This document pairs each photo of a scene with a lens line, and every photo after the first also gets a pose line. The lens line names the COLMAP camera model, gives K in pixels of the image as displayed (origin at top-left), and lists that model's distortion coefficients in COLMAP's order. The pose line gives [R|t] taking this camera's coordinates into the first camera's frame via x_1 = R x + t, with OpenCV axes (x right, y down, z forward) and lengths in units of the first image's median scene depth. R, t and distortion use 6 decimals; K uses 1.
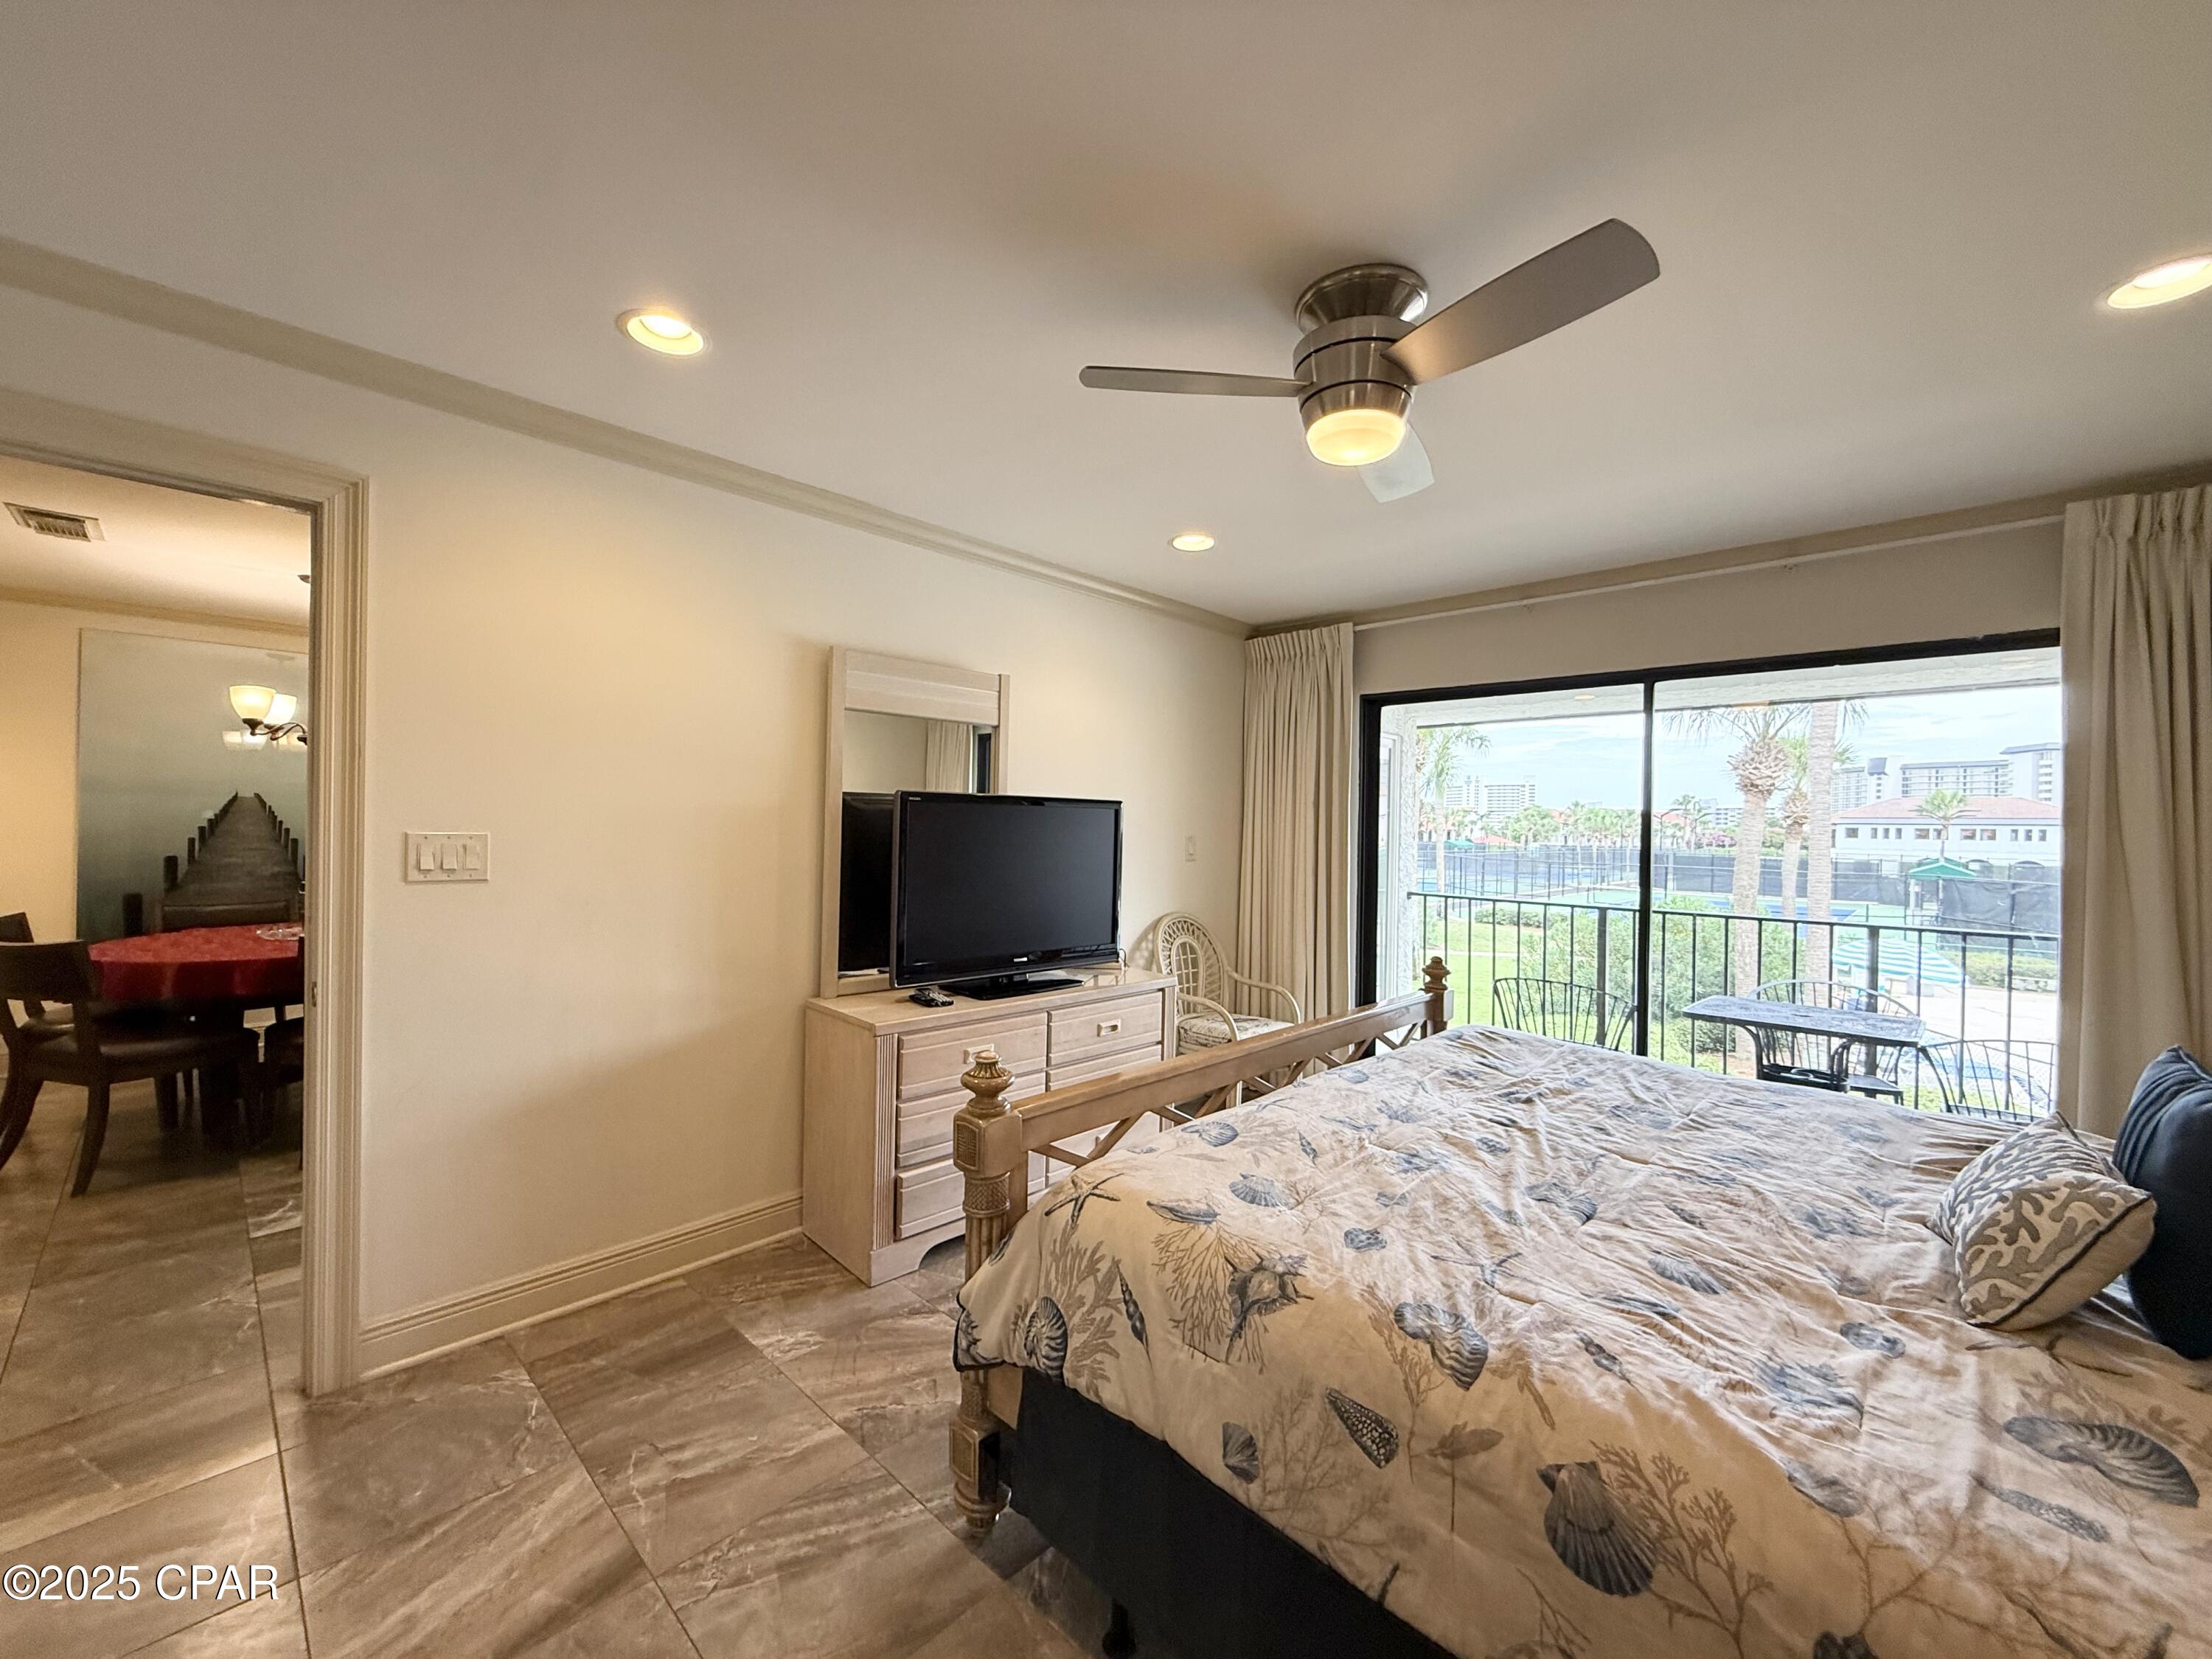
lens RADIAL K [[881.8, 0, 1099.4], [0, 881.8, 829.3], [0, 0, 1]] dist [-0.000889, -0.000069]
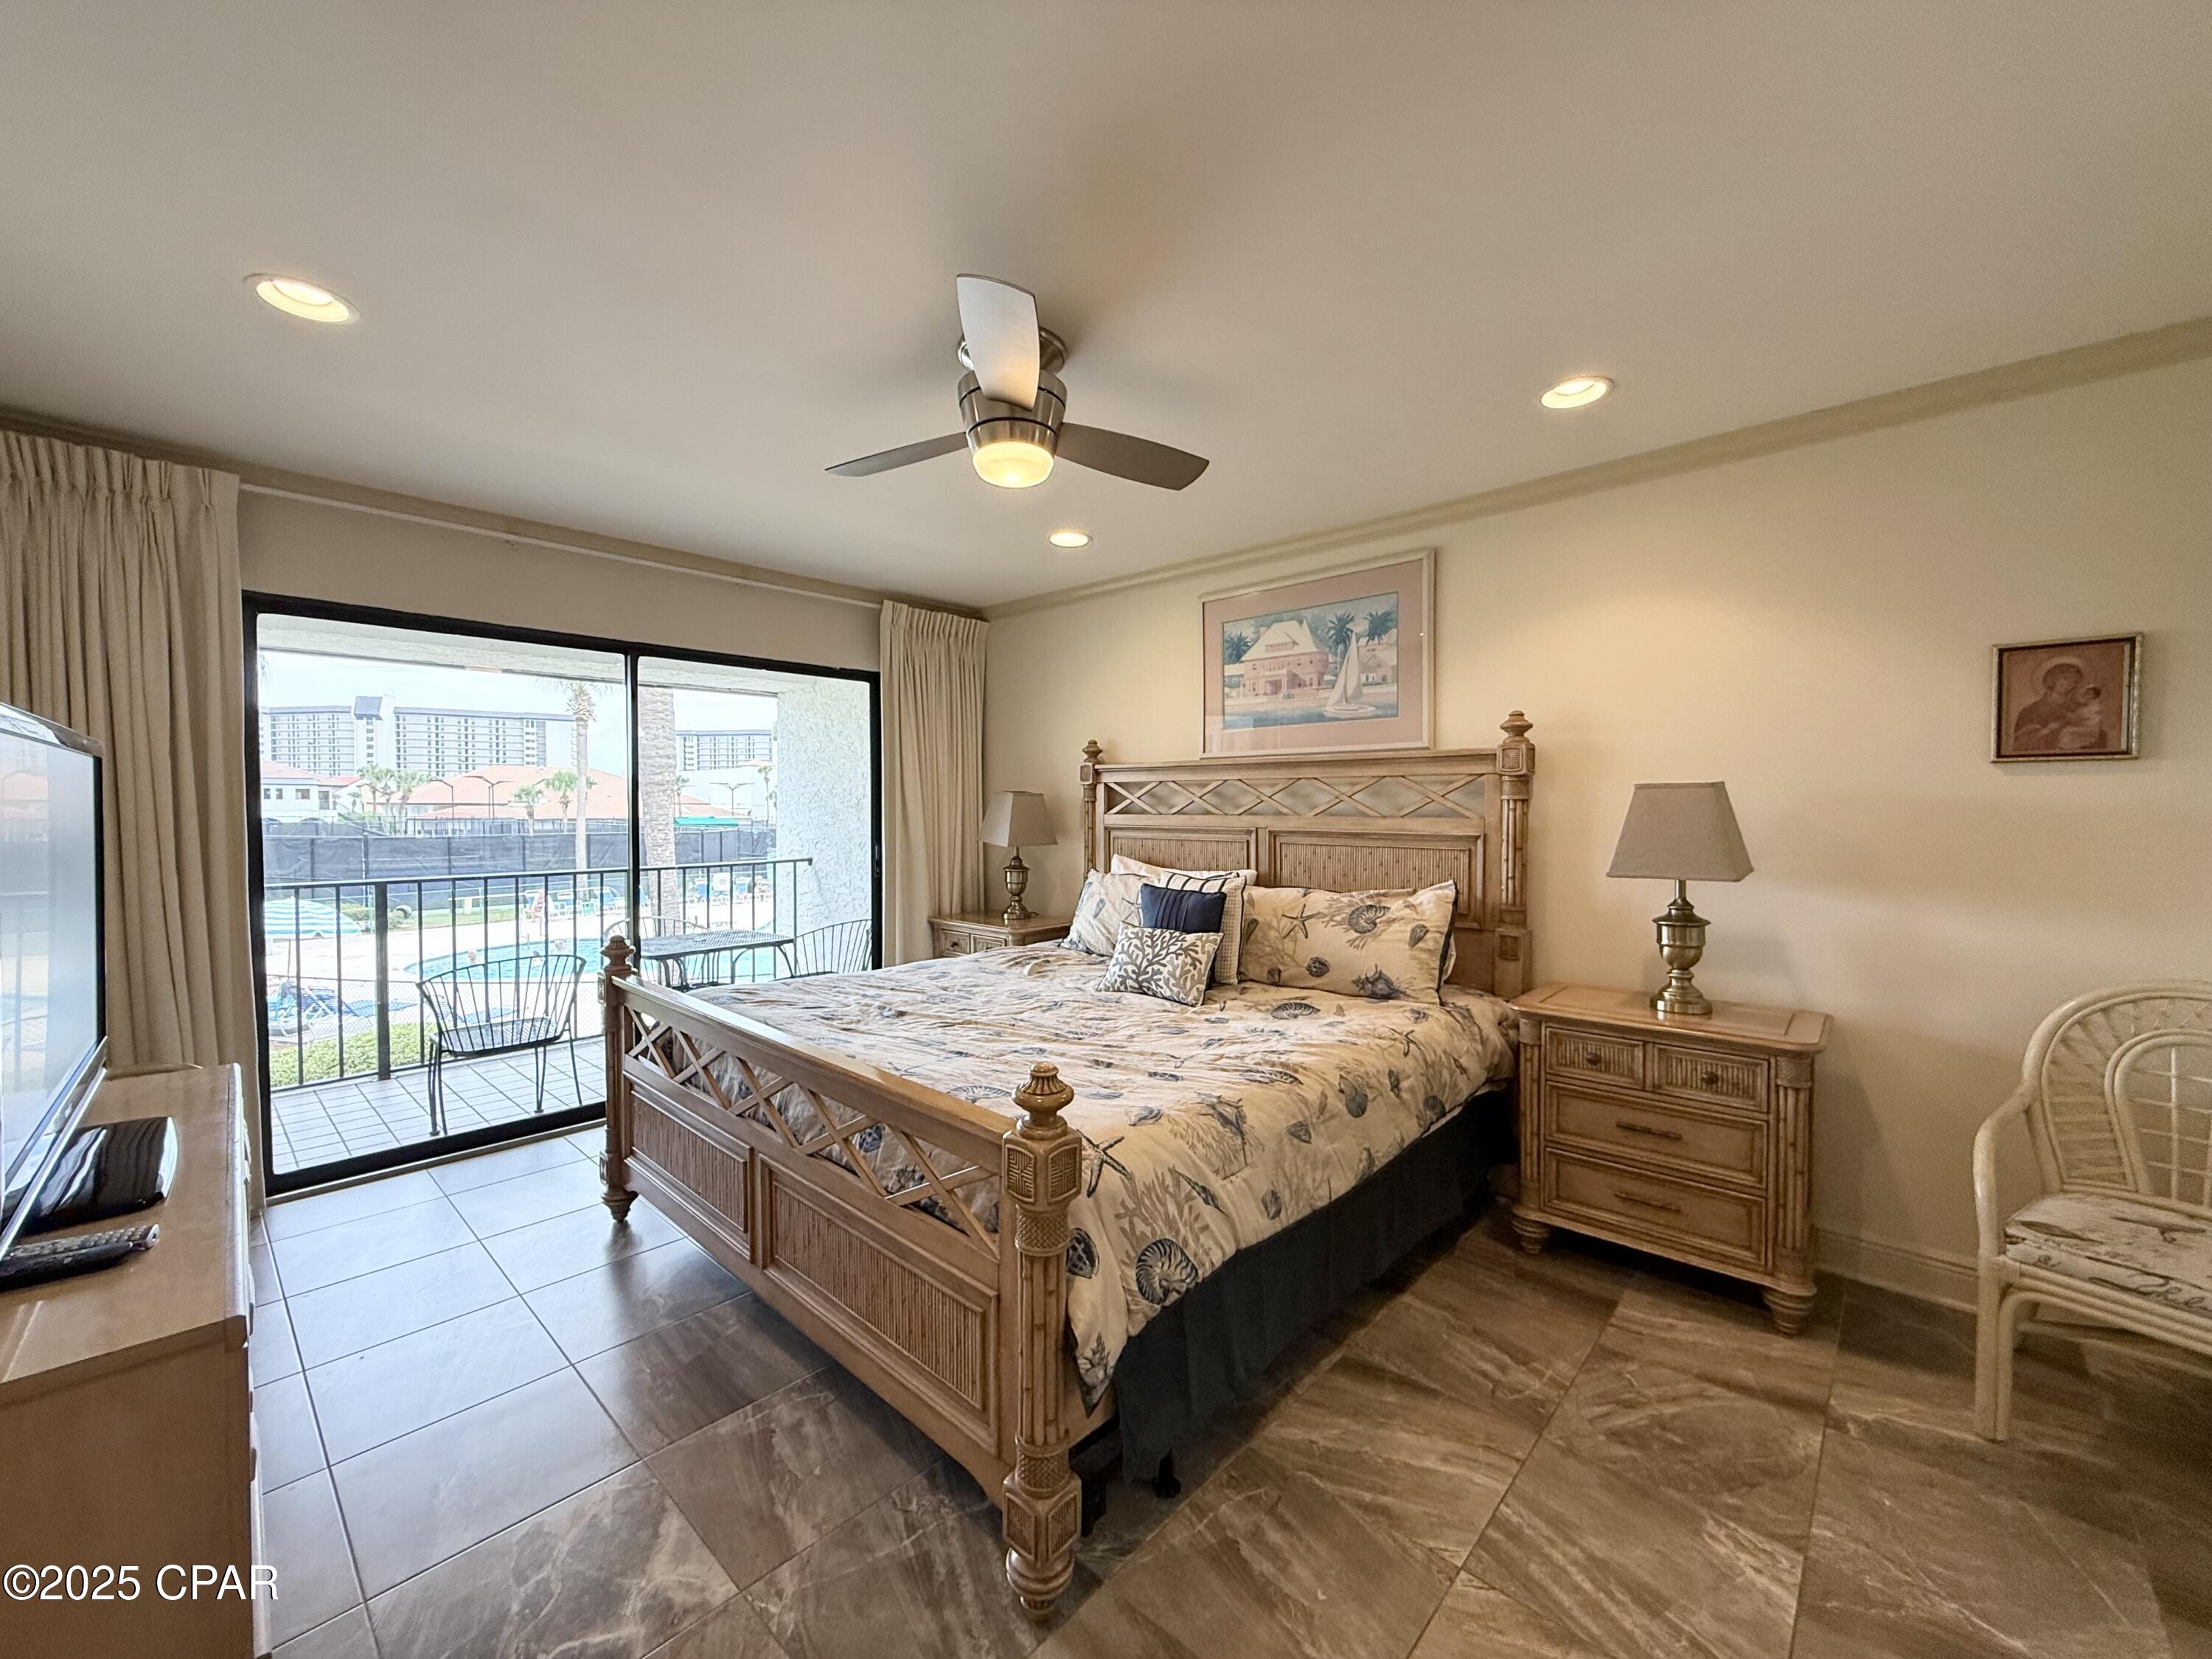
lens RADIAL K [[881.8, 0, 1099.4], [0, 881.8, 829.3], [0, 0, 1]] dist [-0.000889, -0.000069]
pose [[-0.016655, -0.046845, 0.998763, -0.783488], [0.000427, 0.998901, 0.046859, -0.009953], [-0.999861, 0.001207, -0.016617, 0.777903]]
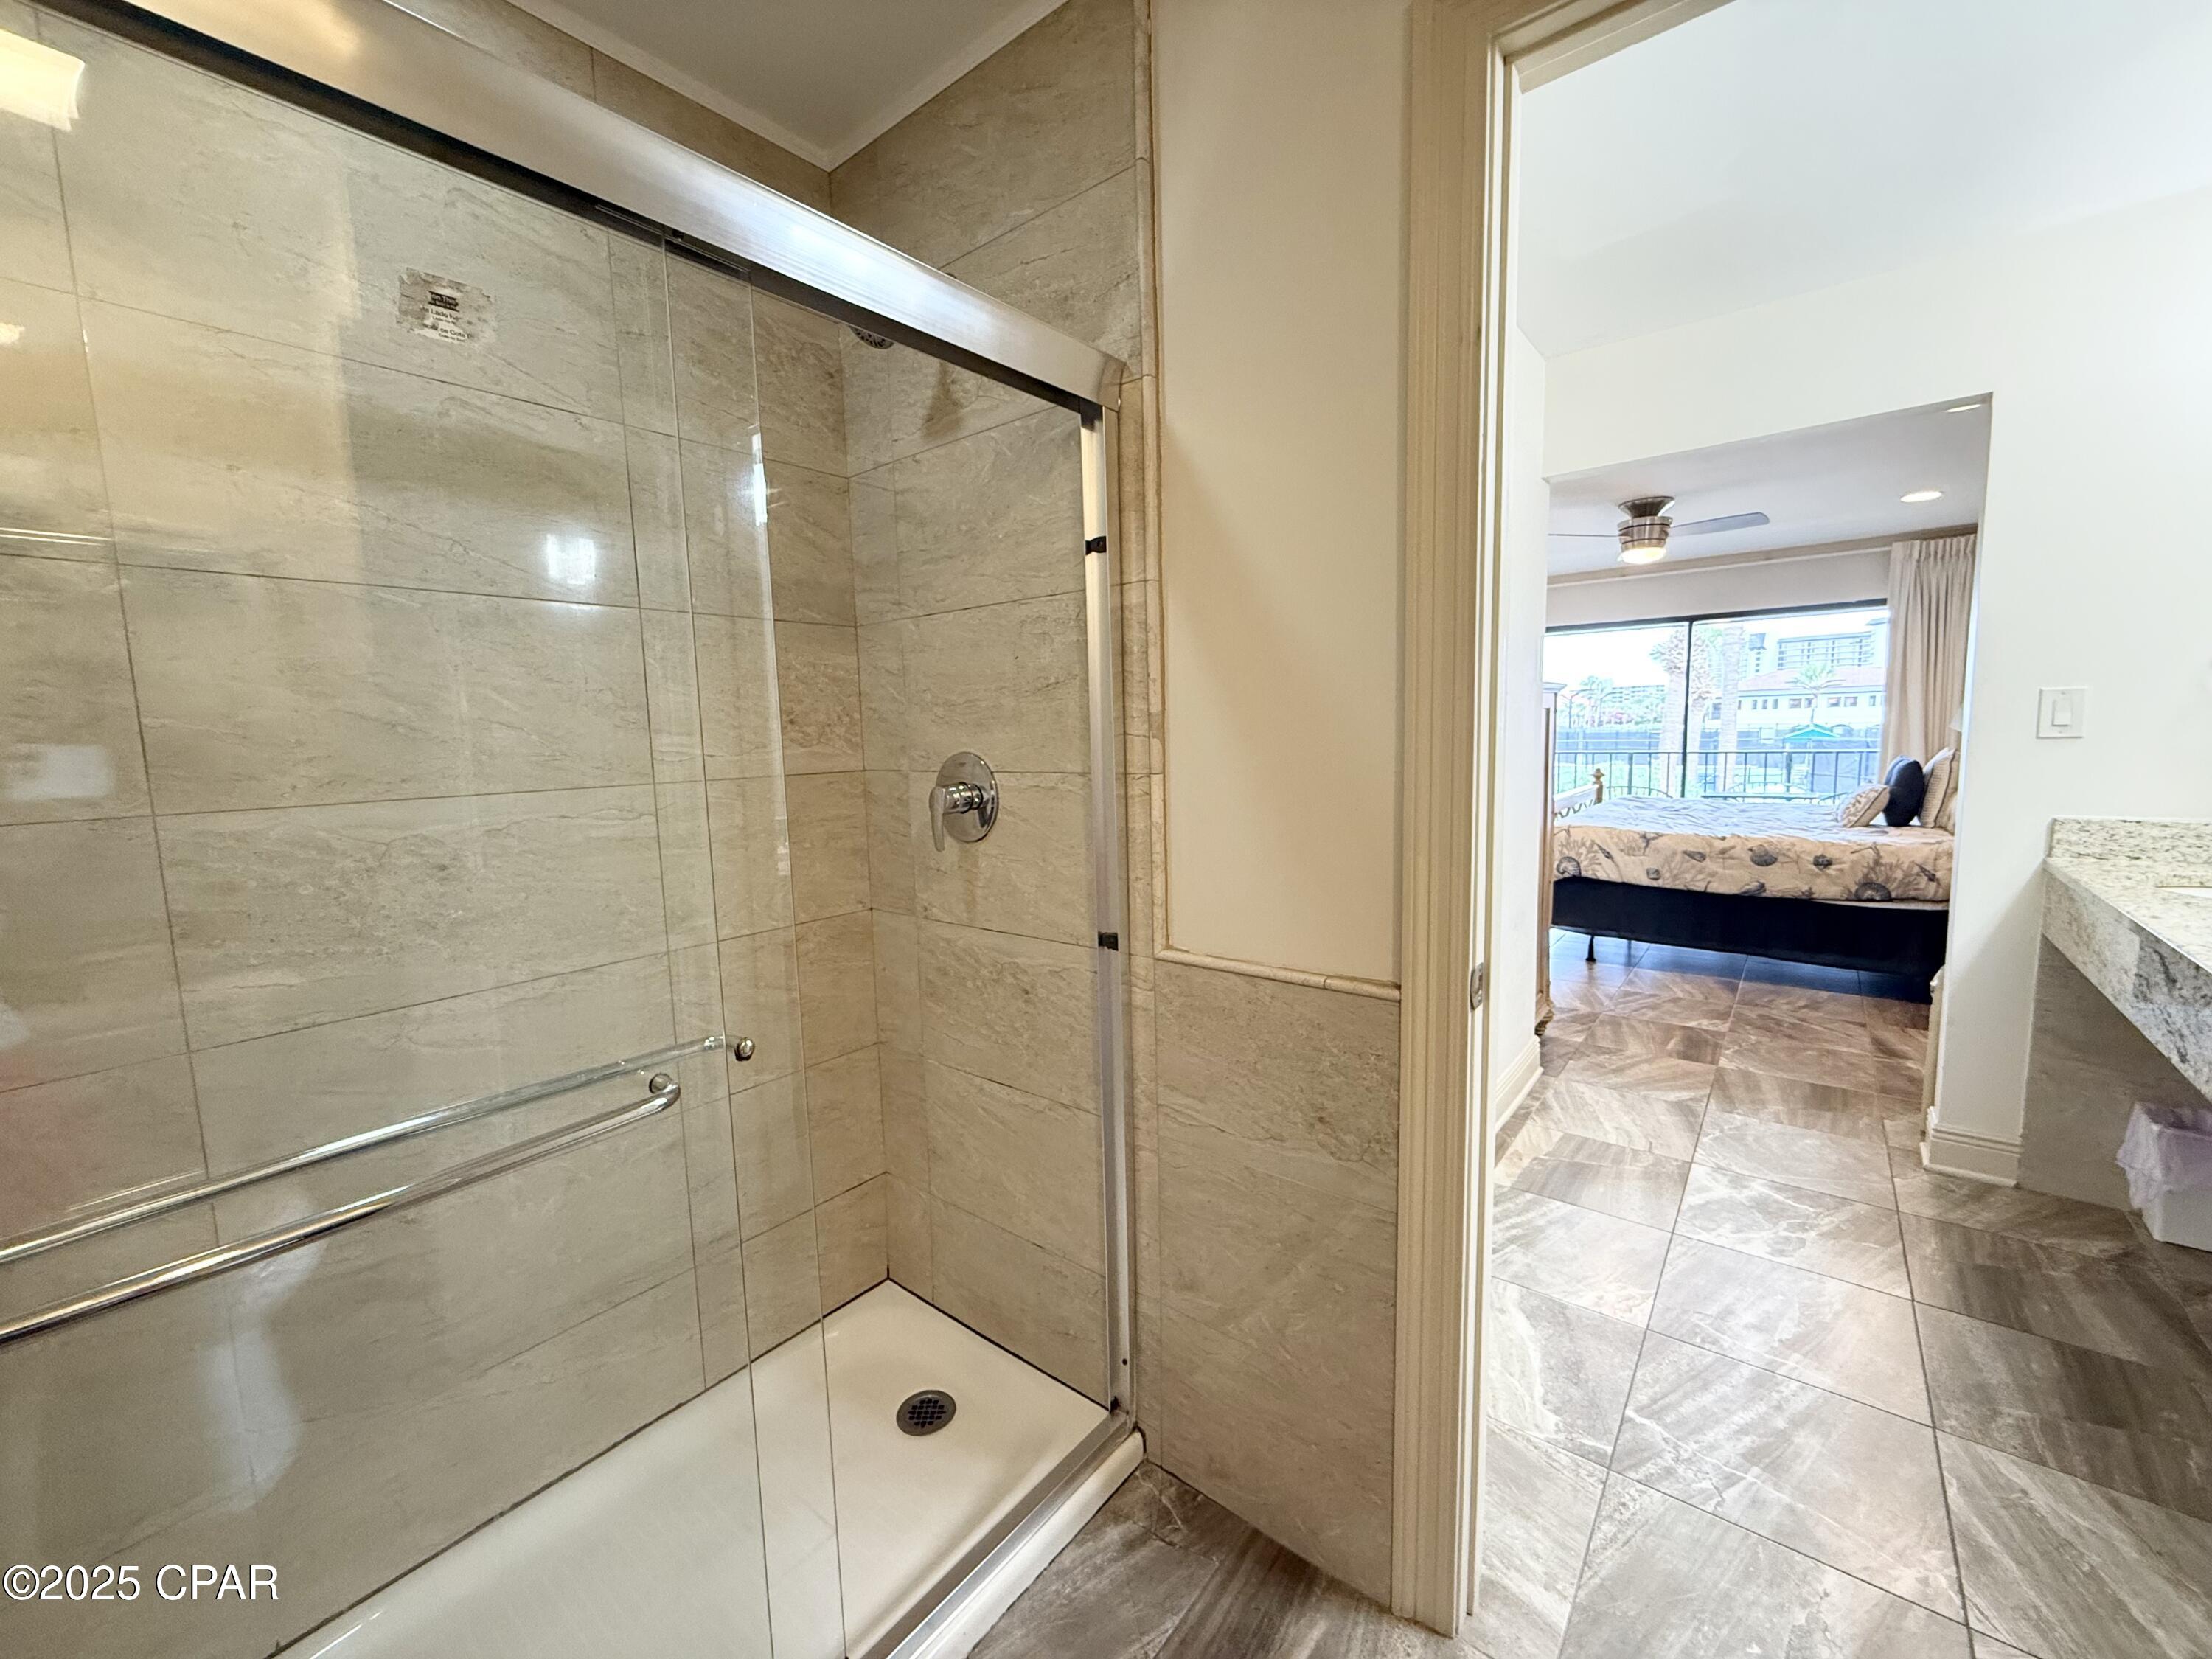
lens RADIAL K [[881.8, 0, 1099.4], [0, 881.8, 829.3], [0, 0, 1]] dist [-0.000889, -0.000069]
pose [[0.995081, -0.054459, 0.082748, -1.401005], [0.045129, 0.992828, 0.110705, 0.012524], [-0.088184, -0.106426, 0.990403, -1.381580]]
